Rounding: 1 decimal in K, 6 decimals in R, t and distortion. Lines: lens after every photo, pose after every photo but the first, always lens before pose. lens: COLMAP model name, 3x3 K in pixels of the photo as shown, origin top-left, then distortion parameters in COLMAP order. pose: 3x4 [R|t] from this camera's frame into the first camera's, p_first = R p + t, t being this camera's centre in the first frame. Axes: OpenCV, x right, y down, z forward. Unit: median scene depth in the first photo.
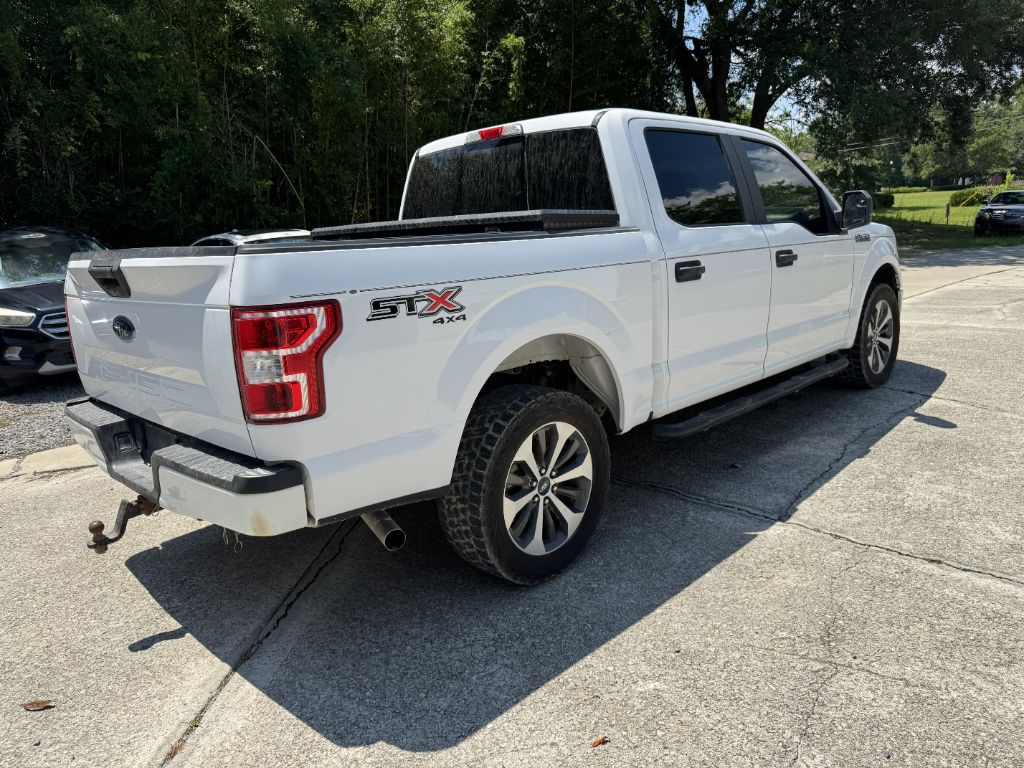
lens RADIAL K [[726.0, 0, 509.6], [0, 726.0, 383.4], [0, 0, 1]] dist [0.030297, -0.029698]
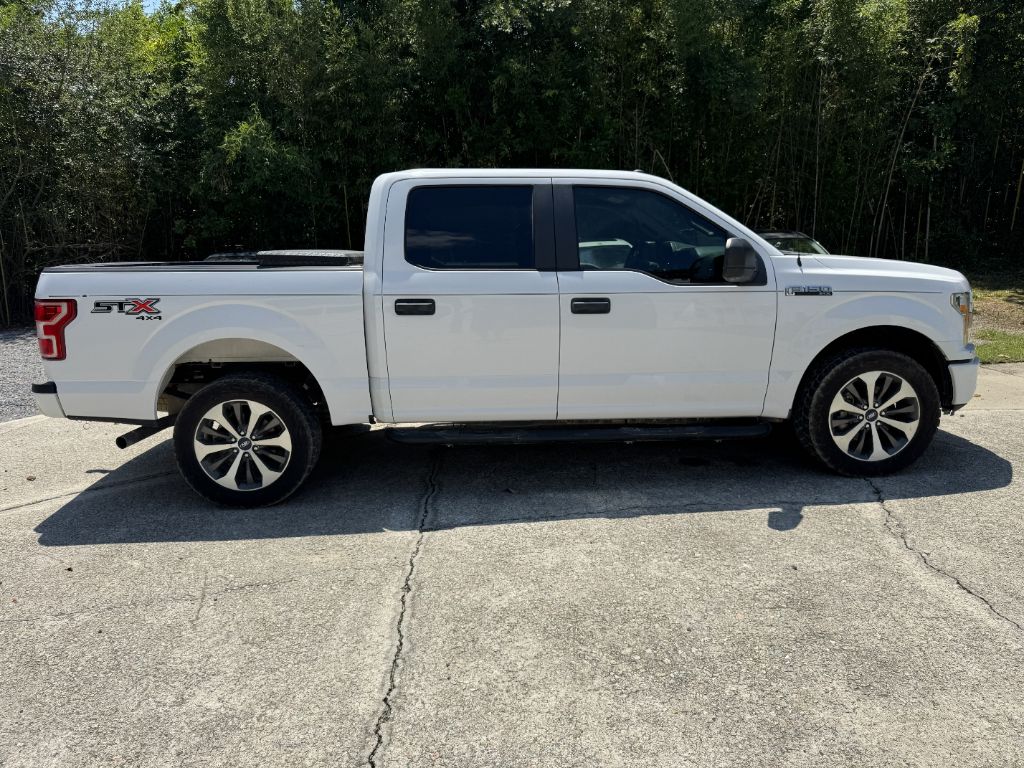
lens RADIAL K [[726.0, 0, 510.7], [0, 726.0, 382.5], [0, 0, 1]] dist [0.030297, -0.029698]
pose [[0.732808, 0.171006, -0.658596, 1.368813], [-0.168055, 0.983405, 0.068351, -0.164862], [0.659356, 0.060592, 0.749386, 0.266509]]
